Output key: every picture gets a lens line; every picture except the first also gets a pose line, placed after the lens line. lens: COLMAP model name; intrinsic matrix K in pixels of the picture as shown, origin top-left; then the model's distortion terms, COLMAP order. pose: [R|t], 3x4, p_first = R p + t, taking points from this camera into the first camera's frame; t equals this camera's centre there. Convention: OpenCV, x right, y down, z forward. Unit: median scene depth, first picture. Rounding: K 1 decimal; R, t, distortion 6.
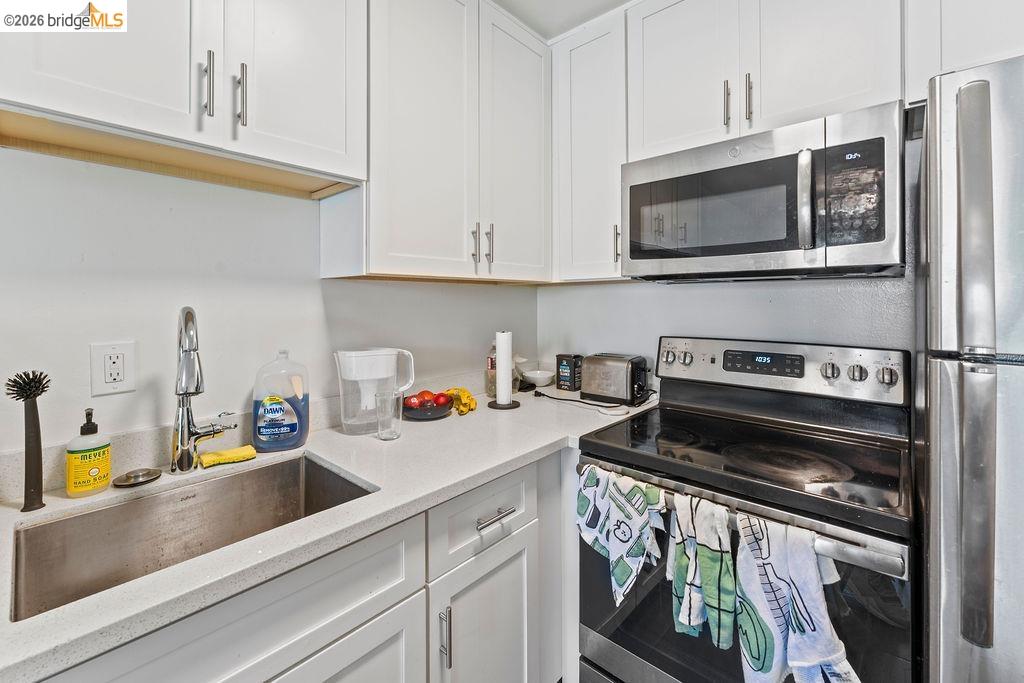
lens RADIAL K [[425.7, 0, 531.0], [0, 425.7, 301.6], [0, 0, 1]] dist [-0.000639, 0.000101]
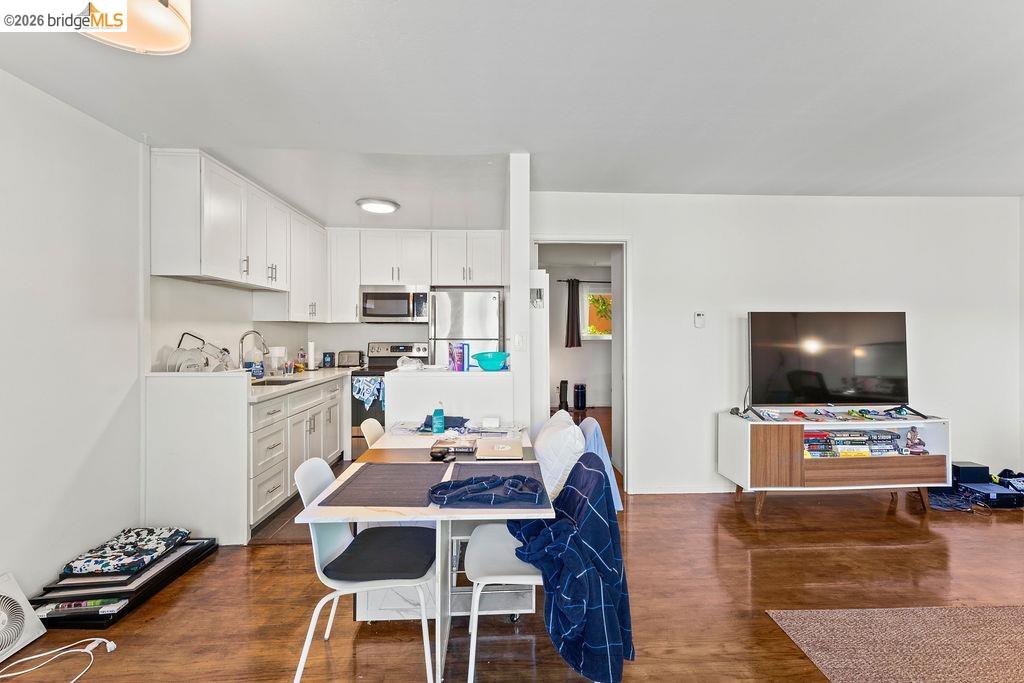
lens RADIAL K [[423.6, 0, 512.0], [0, 423.6, 341.5], [0, 0, 1]] dist [0.000102, 0.000079]
pose [[0.726052, -0.011097, 0.687550, -1.370362], [-0.001831, 0.999835, 0.018071, 0.029991], [-0.687637, -0.014379, 0.725912, -2.474904]]
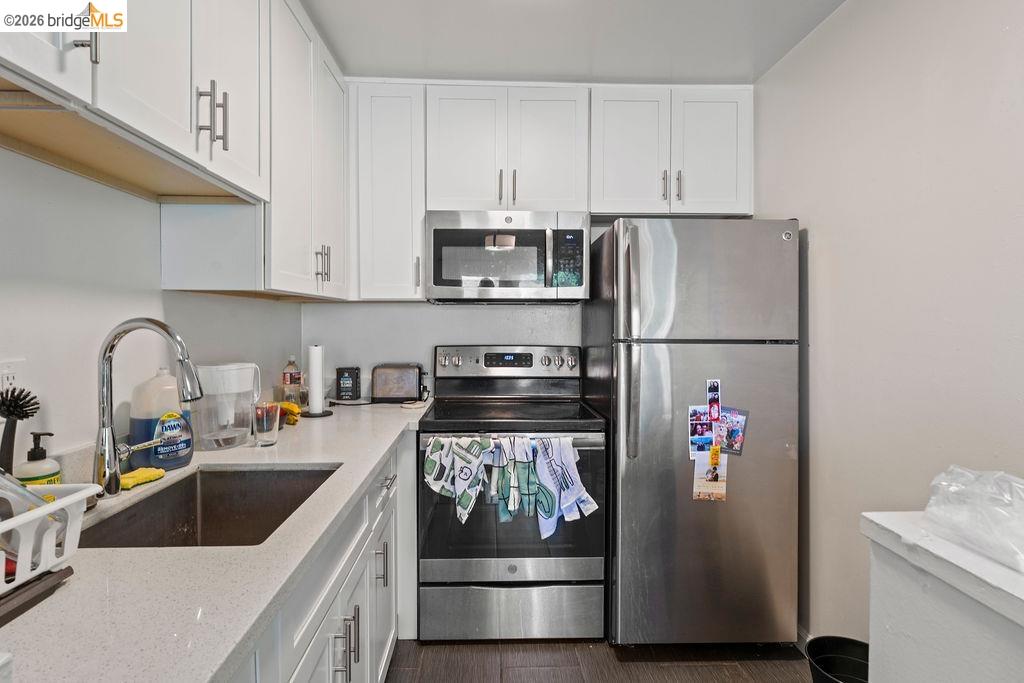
lens RADIAL K [[492.7, 0, 498.8], [0, 492.7, 340.3], [0, 0, 1]] dist [0.001181, -0.000071]
pose [[0.737603, -0.021368, 0.674896, -0.804136], [-0.002533, 0.999405, 0.034411, 0.019534], [-0.675229, -0.027091, 0.737110, -0.311414]]
